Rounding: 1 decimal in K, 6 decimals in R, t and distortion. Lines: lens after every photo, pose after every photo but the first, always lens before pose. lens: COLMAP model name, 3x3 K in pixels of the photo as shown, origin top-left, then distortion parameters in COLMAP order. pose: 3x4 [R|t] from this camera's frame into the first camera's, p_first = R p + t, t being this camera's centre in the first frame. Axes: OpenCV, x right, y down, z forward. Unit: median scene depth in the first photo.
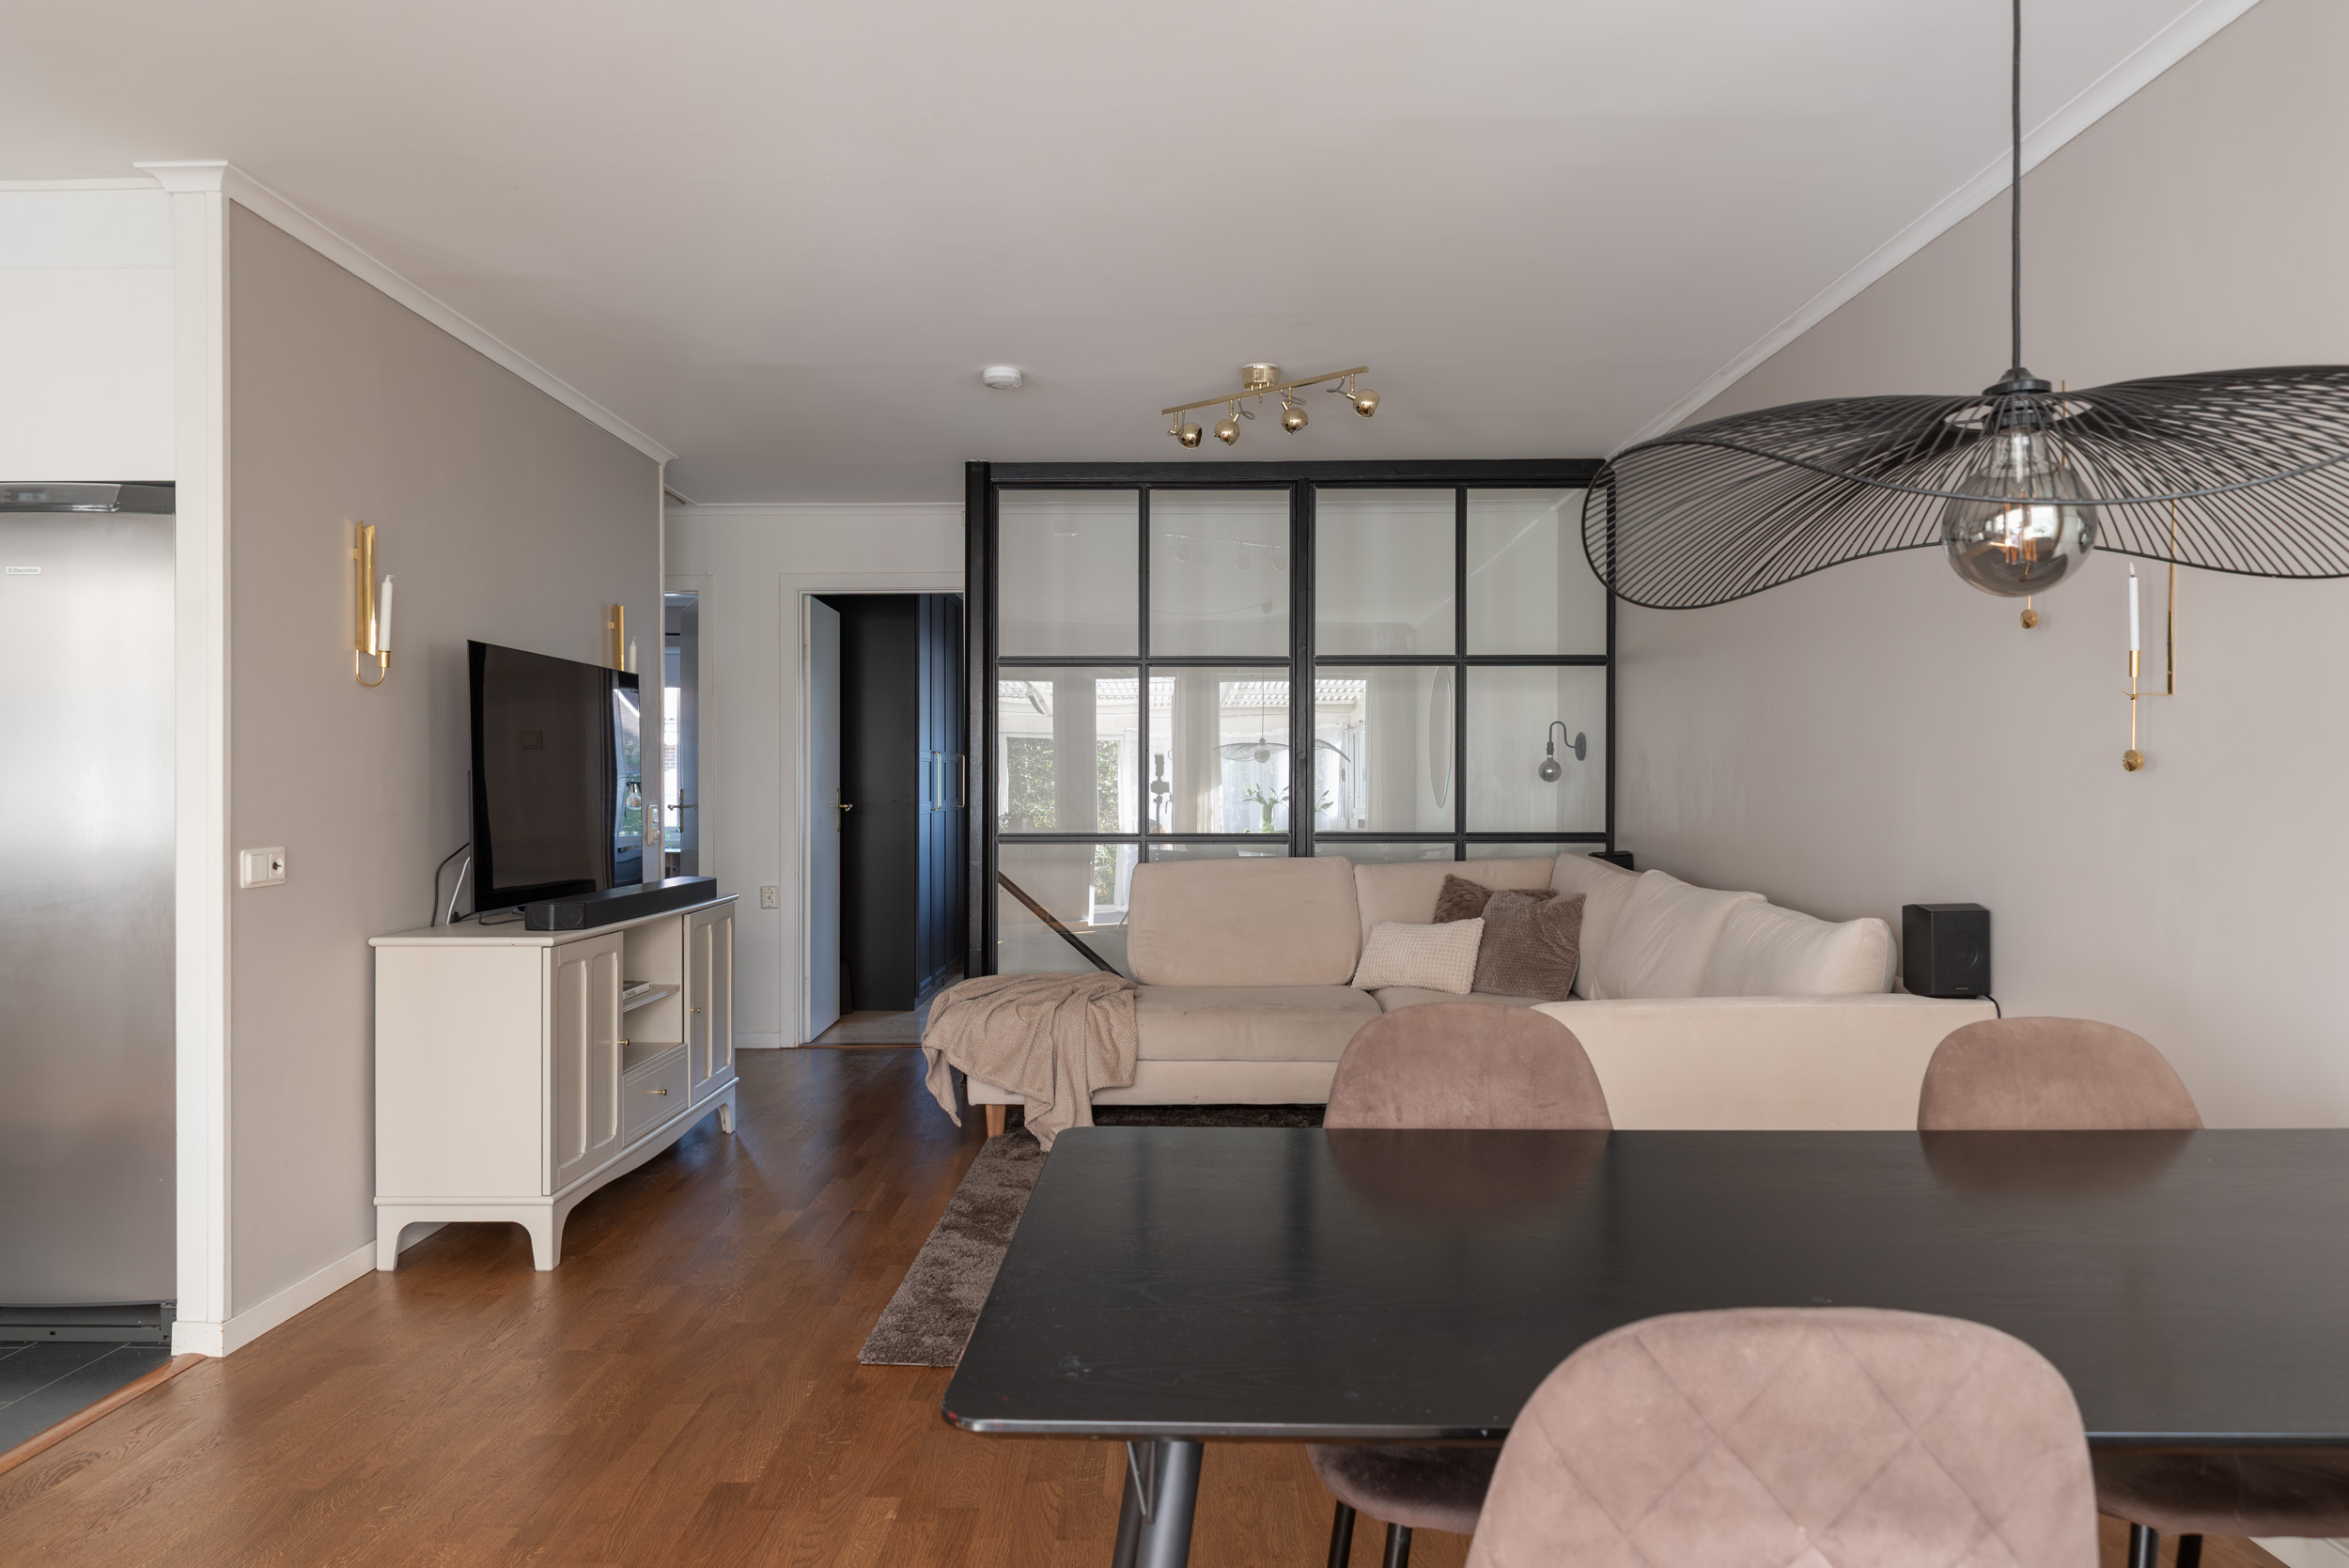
lens RADIAL K [[1570.7, 0, 1174.5], [0, 1570.7, 784.0], [0, 0, 1]] dist [-0.001564, -0.000021]
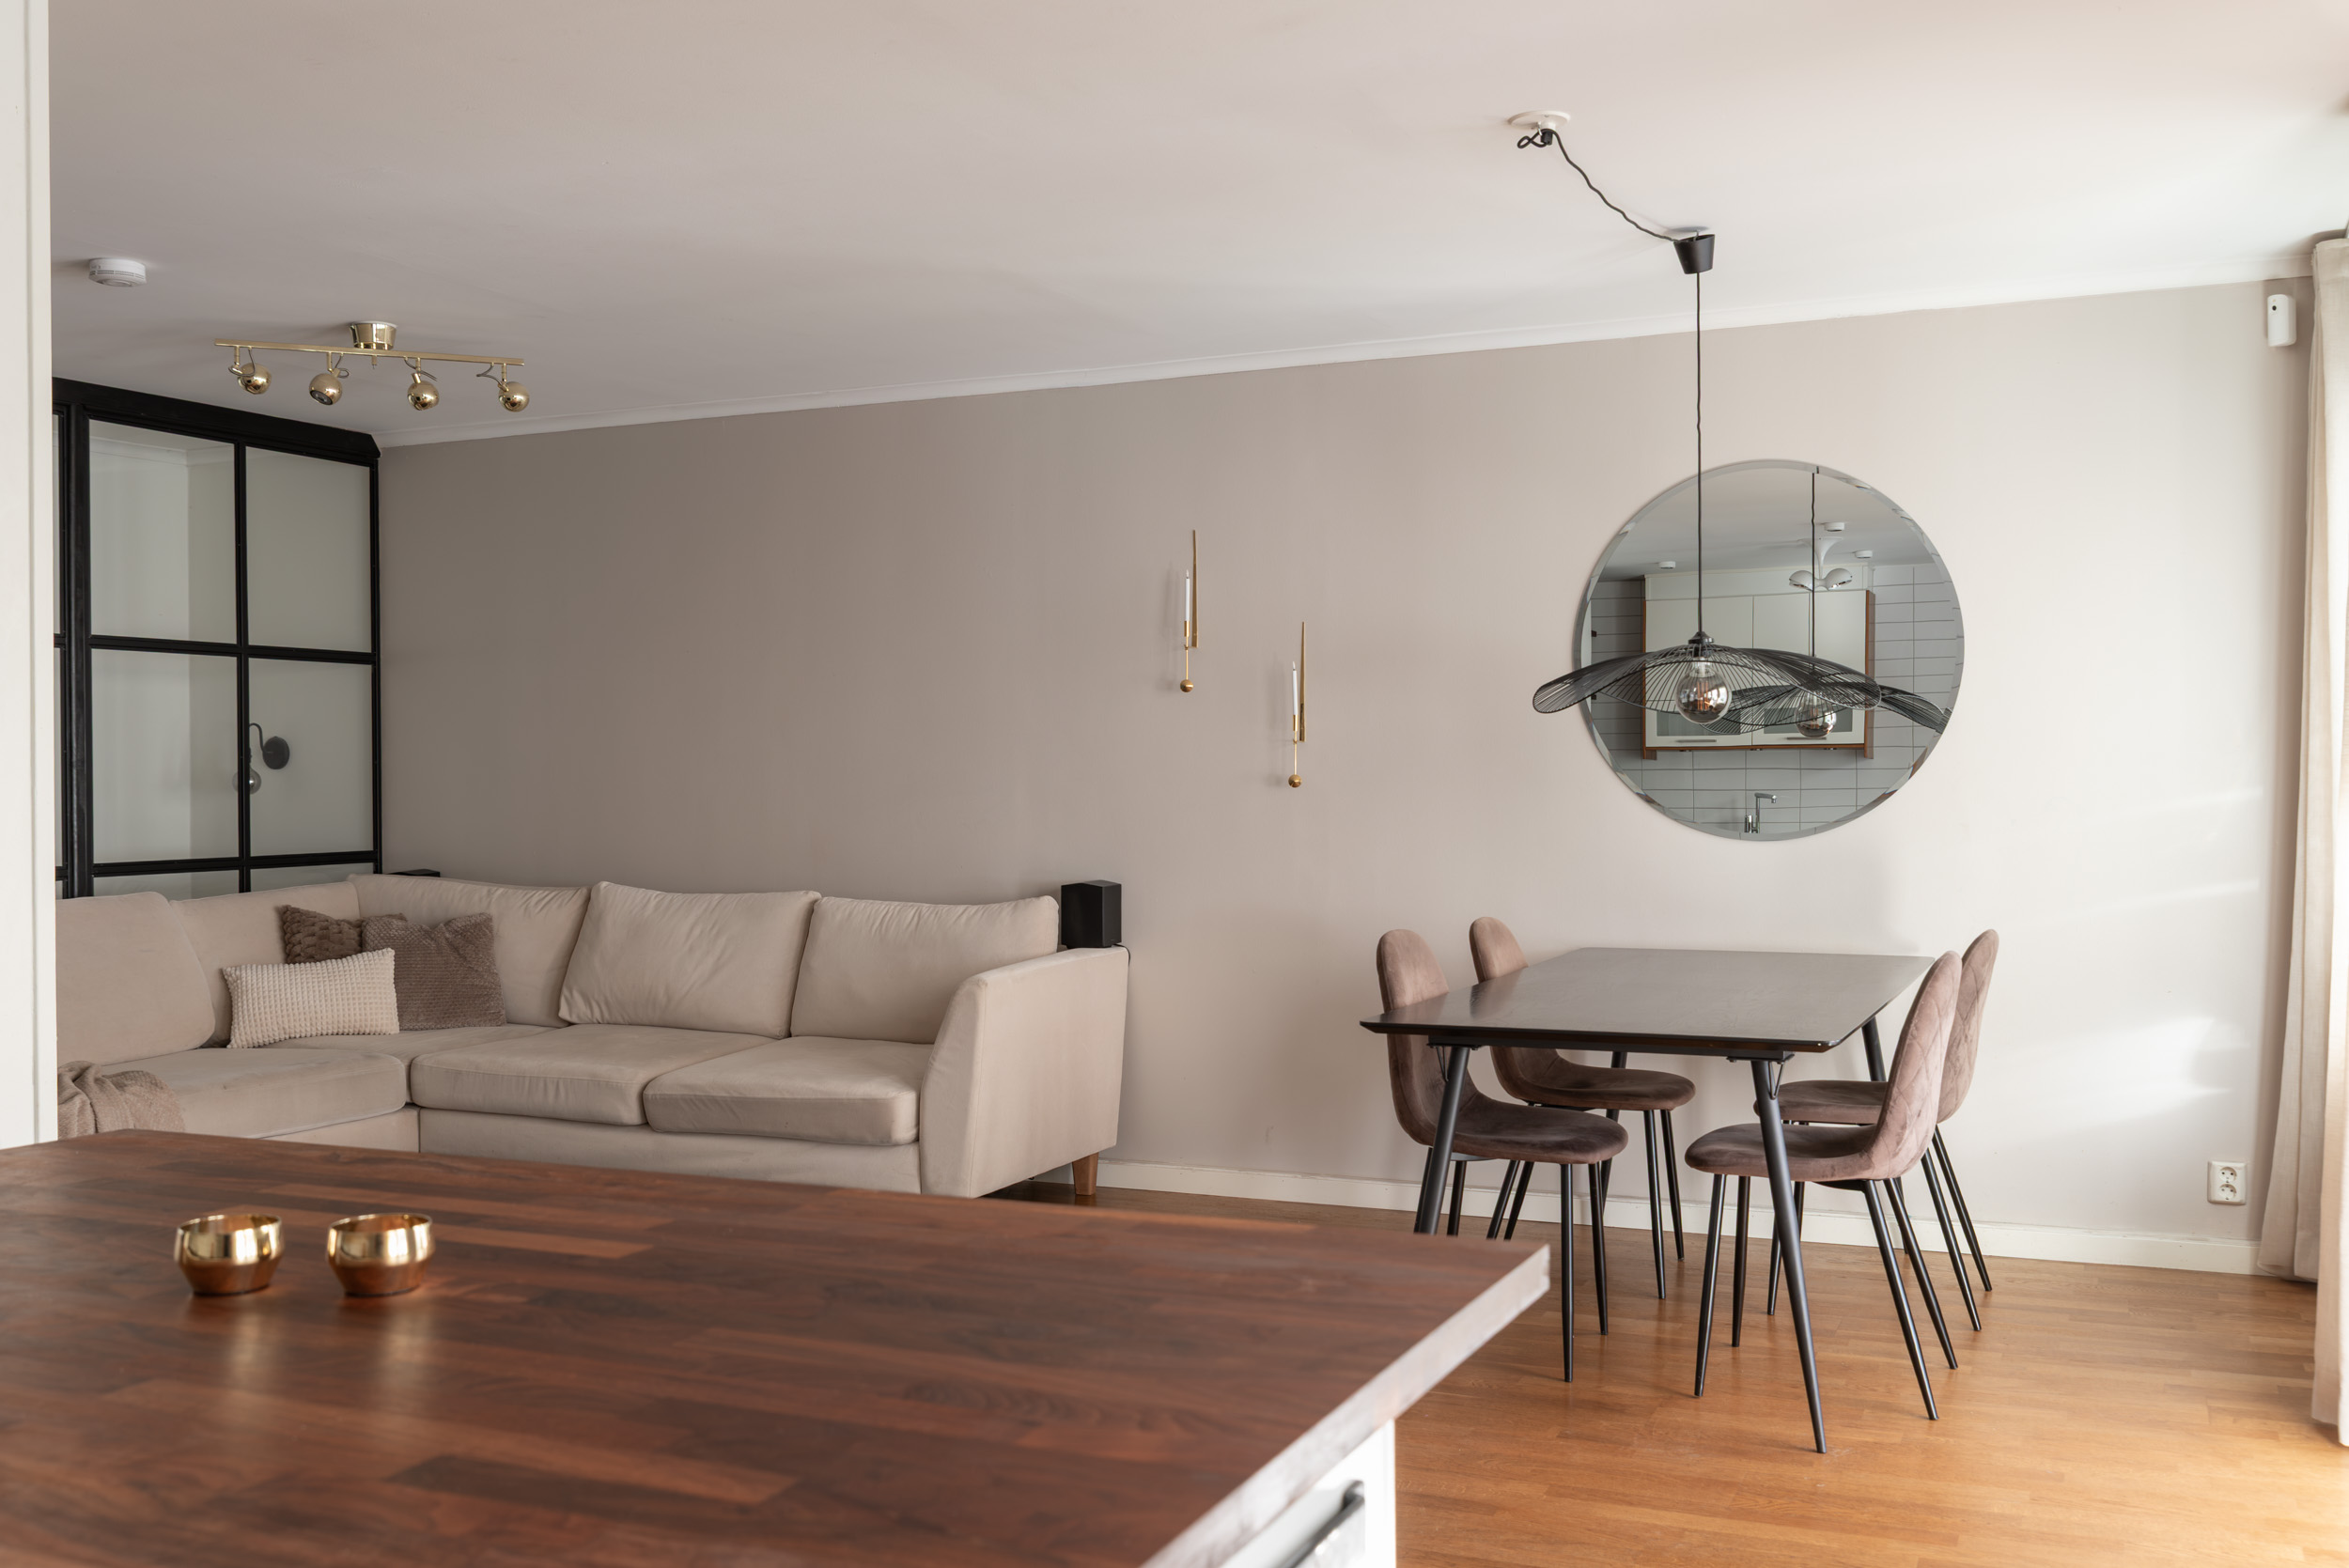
lens RADIAL K [[2161.0, 0, 1174.5], [0, 2161.0, 784.0], [0, 0, 1]] dist [-0.055311, 0.000440]
pose [[0.392664, -0.006879, 0.919656, -0.670598], [0.005804, 0.999971, 0.005001, -0.010711], [-0.919663, 0.003374, 0.392693, 0.097802]]
